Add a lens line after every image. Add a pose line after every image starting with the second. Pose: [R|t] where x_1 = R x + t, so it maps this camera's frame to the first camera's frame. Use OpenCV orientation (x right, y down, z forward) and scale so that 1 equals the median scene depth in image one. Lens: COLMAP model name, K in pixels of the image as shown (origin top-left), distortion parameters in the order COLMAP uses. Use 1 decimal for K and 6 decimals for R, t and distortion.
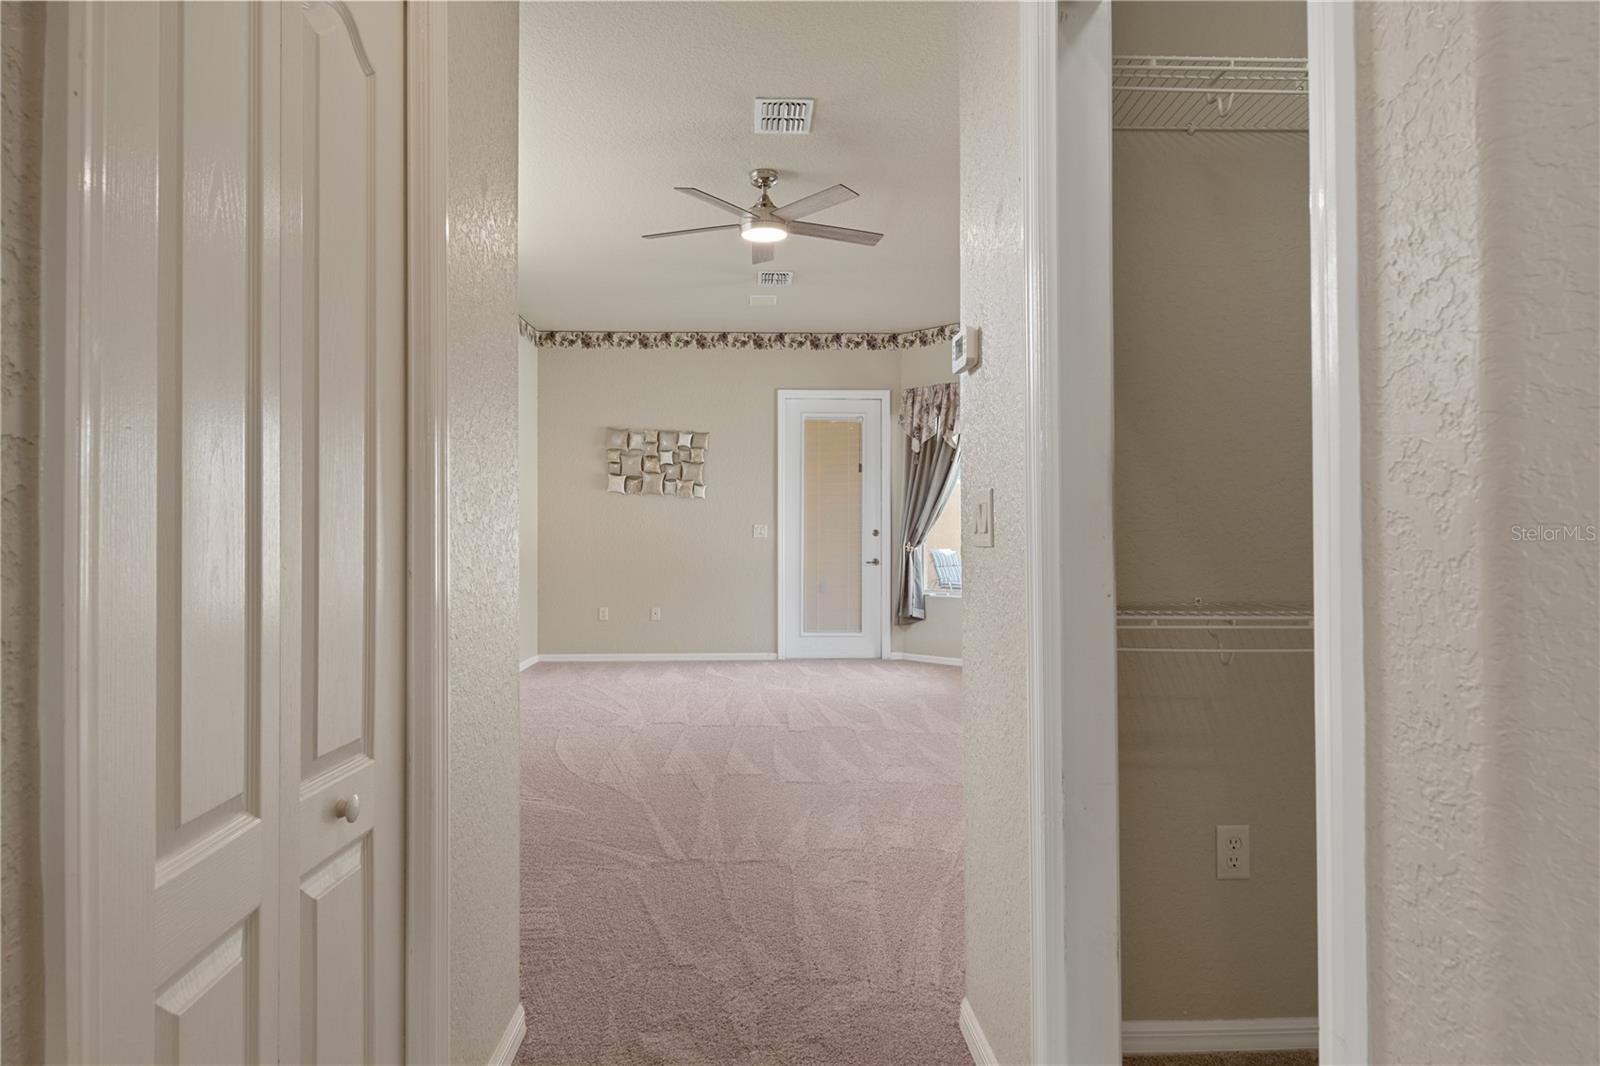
lens RADIAL K [[953.0, 0, 813.2], [0, 953.0, 522.1], [0, 0, 1]] dist [-0.009655, 0.006302]
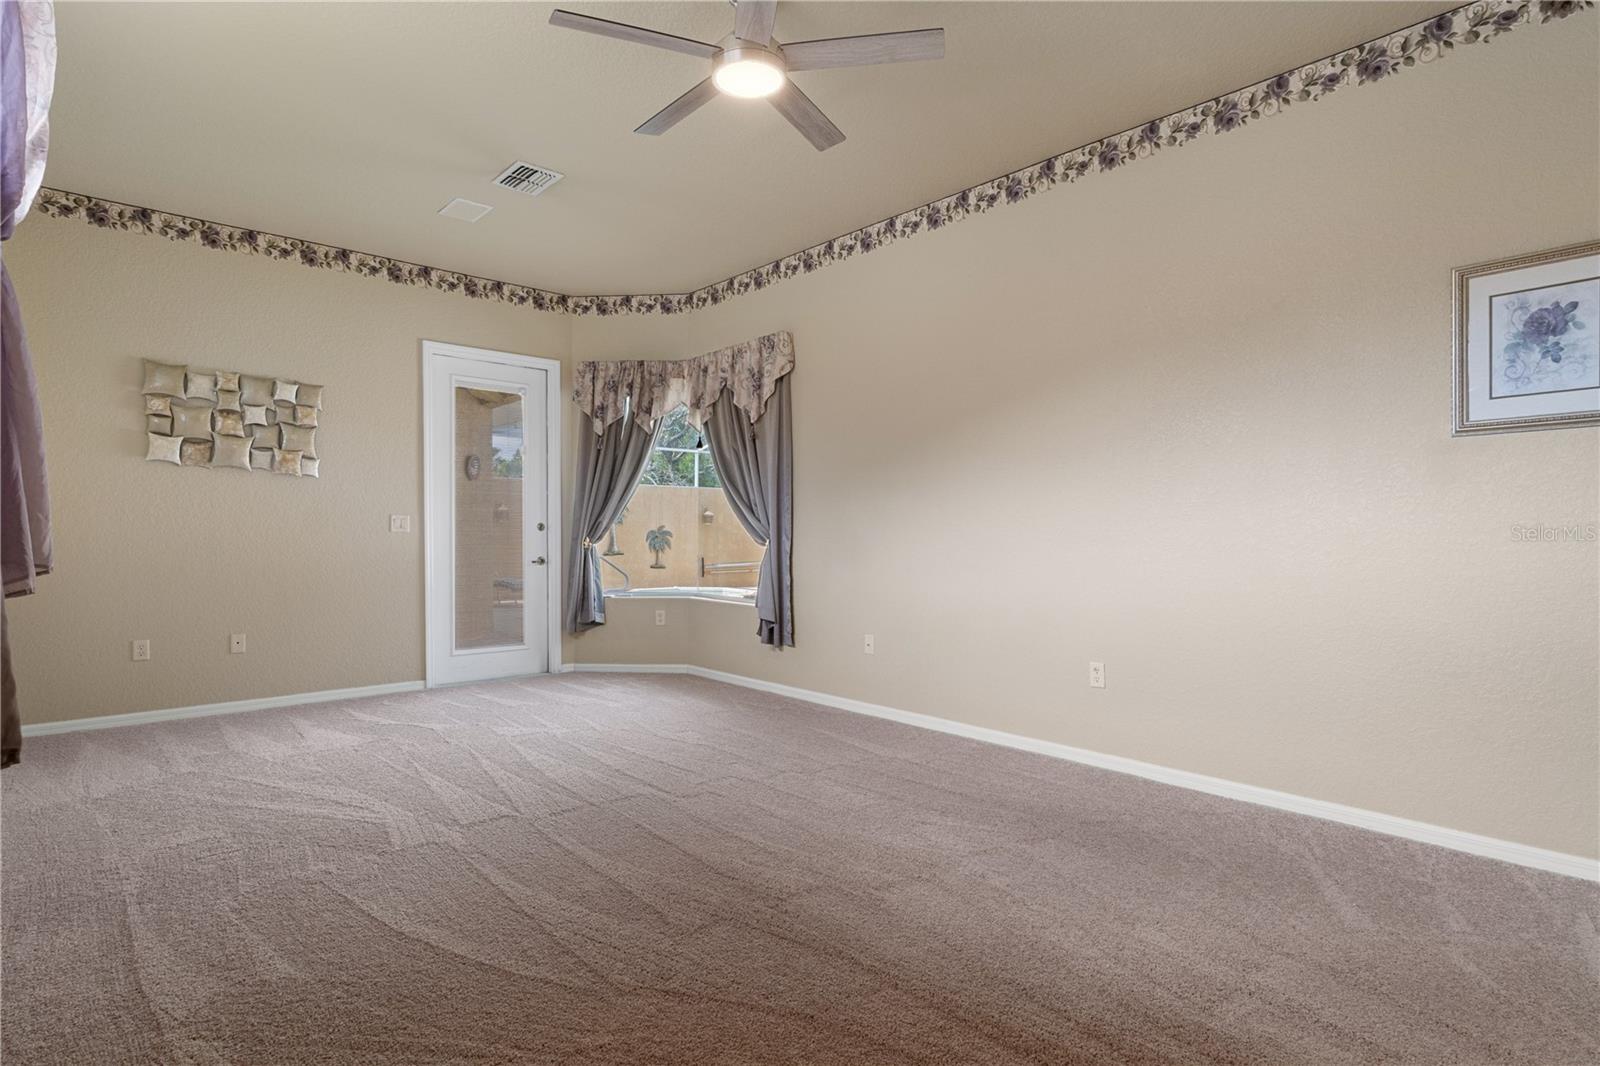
lens RADIAL K [[825.8, 0, 808.1], [0, 825.8, 552.1], [0, 0, 1]] dist [0.002540, 0.000021]
pose [[0.771636, -0.013601, 0.635919, -0.227271], [-0.011417, 0.999314, 0.035227, 0.005244], [-0.635962, -0.034442, 0.770952, 0.286117]]
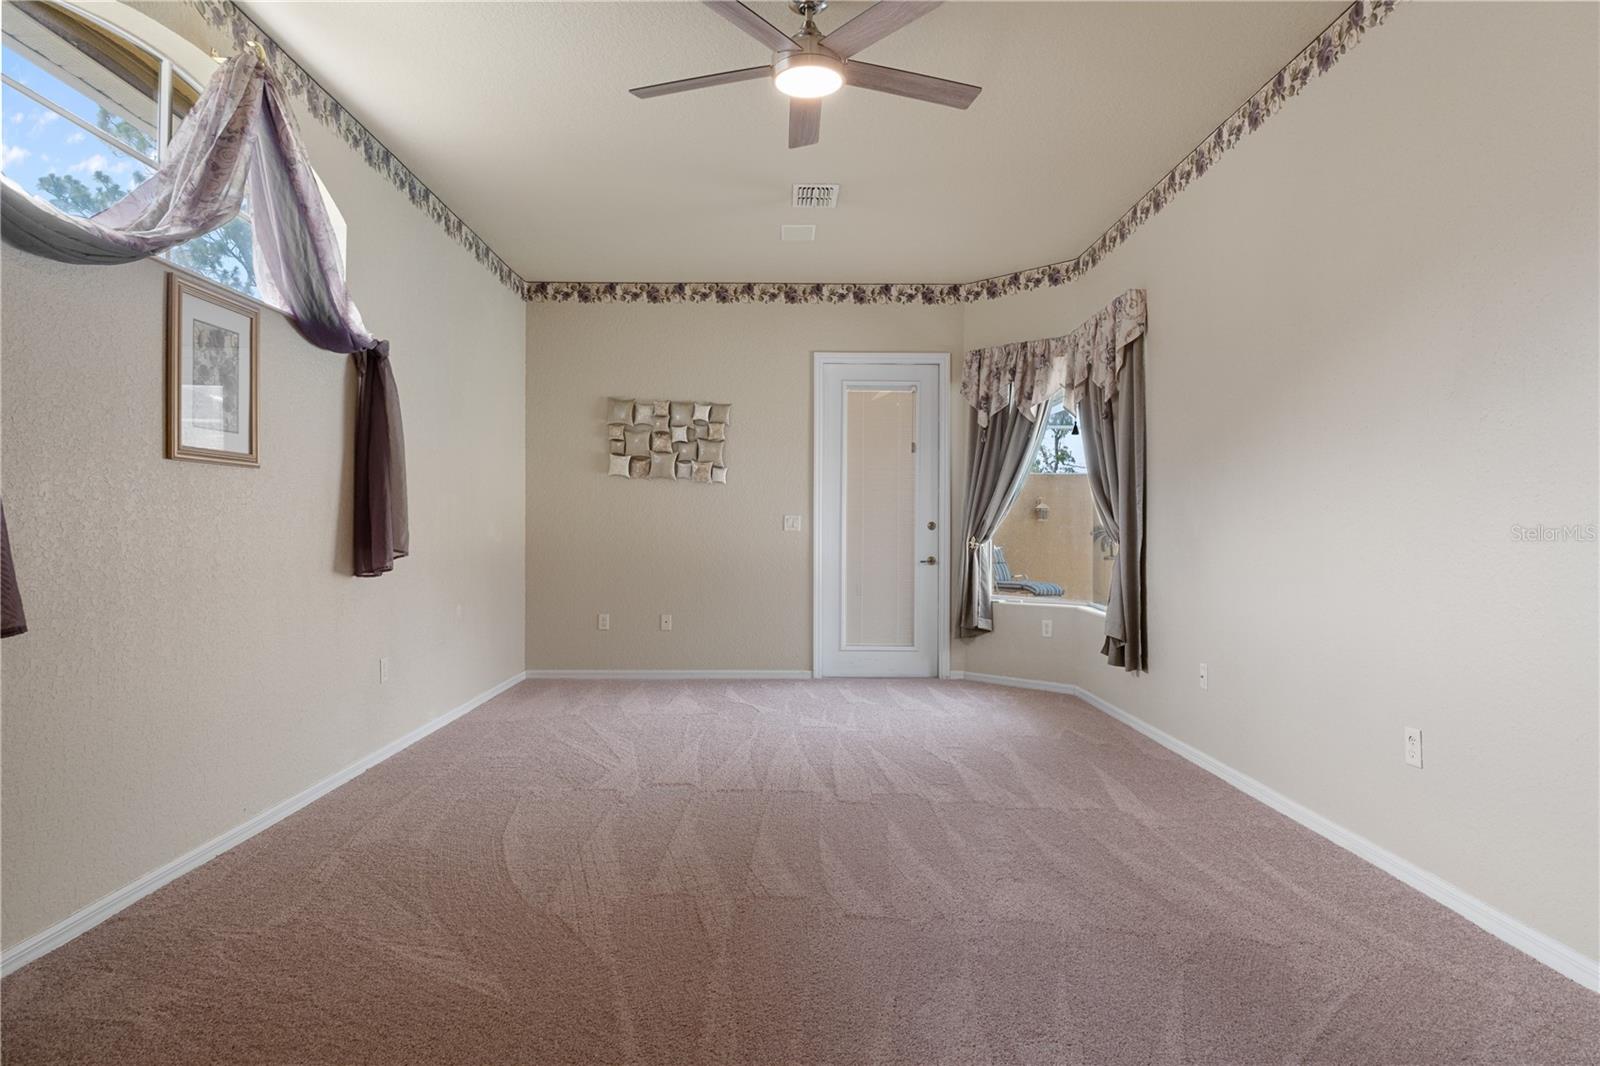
lens RADIAL K [[953.0, 0, 805.2], [0, 953.0, 523.5], [0, 0, 1]] dist [-0.009655, 0.006302]
pose [[0.999385, 0.003113, -0.034929, -0.015794], [-0.002865, 0.999970, 0.007163, 0.003782], [0.034950, -0.007058, 0.999364, 0.175714]]
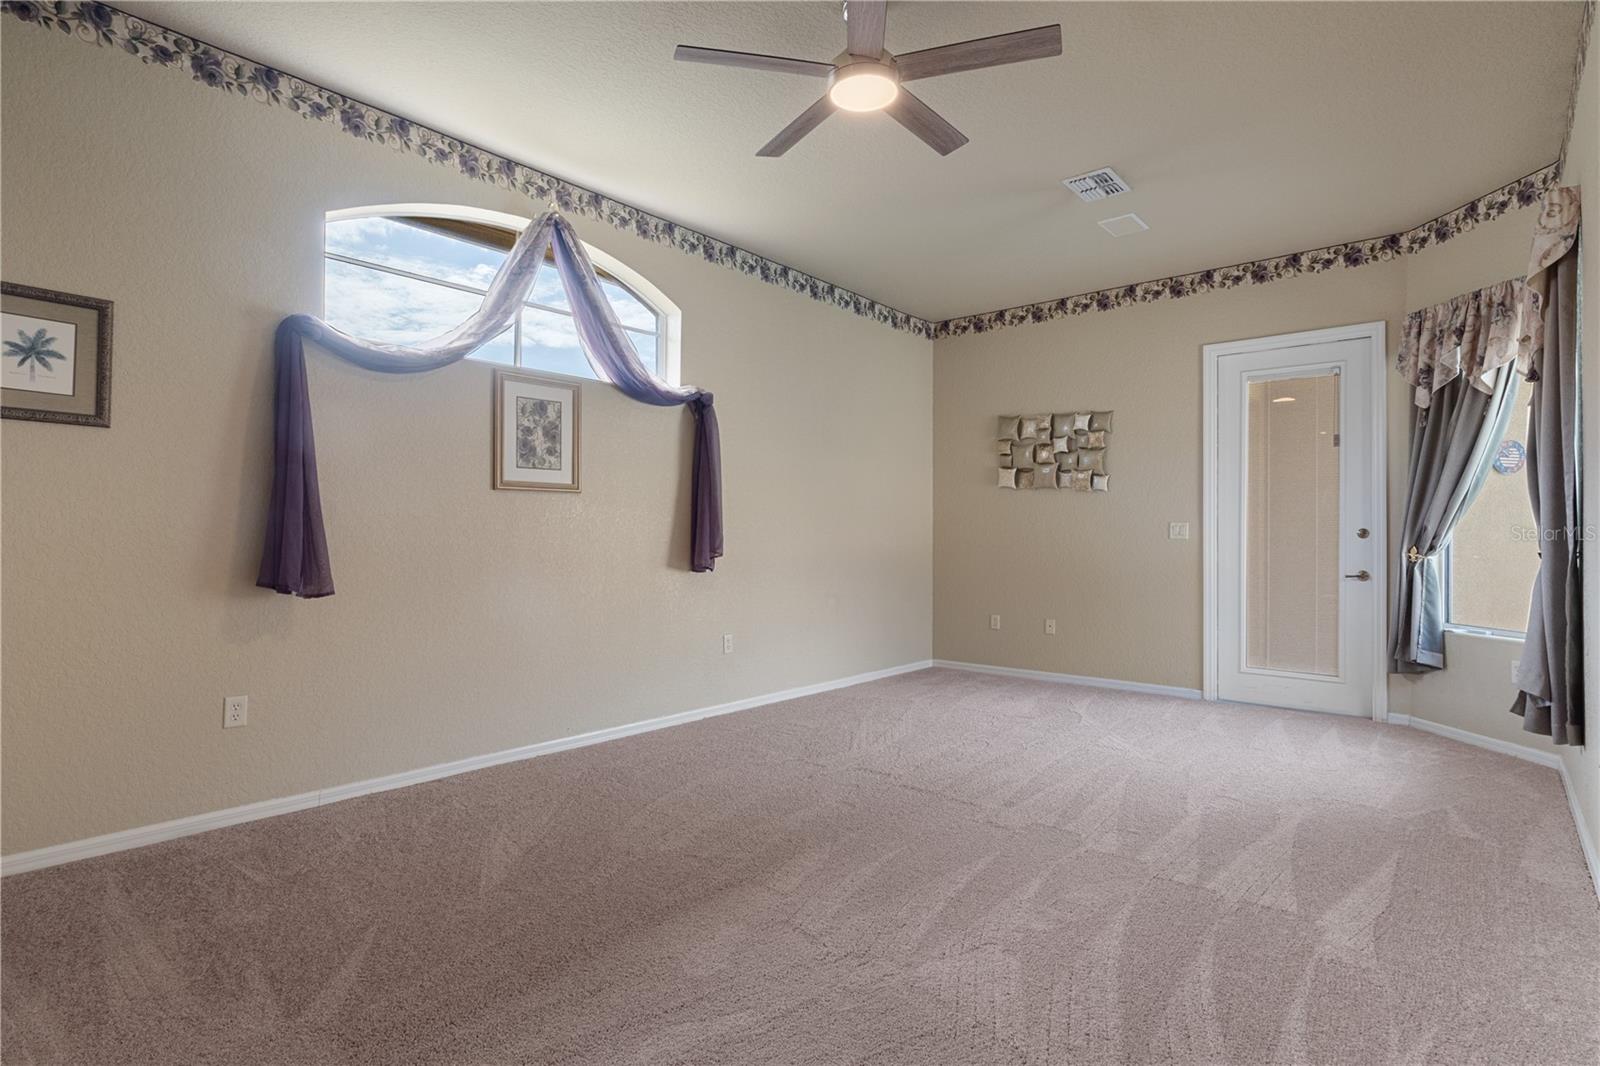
lens RADIAL K [[825.8, 0, 795.8], [0, 825.8, 524.5], [0, 0, 1]] dist [0.002540, 0.000021]
pose [[0.720179, -0.005883, -0.693763, 0.189264], [0.004422, 0.999983, -0.003890, 0.005602], [0.693774, -0.000266, 0.720193, 0.301413]]
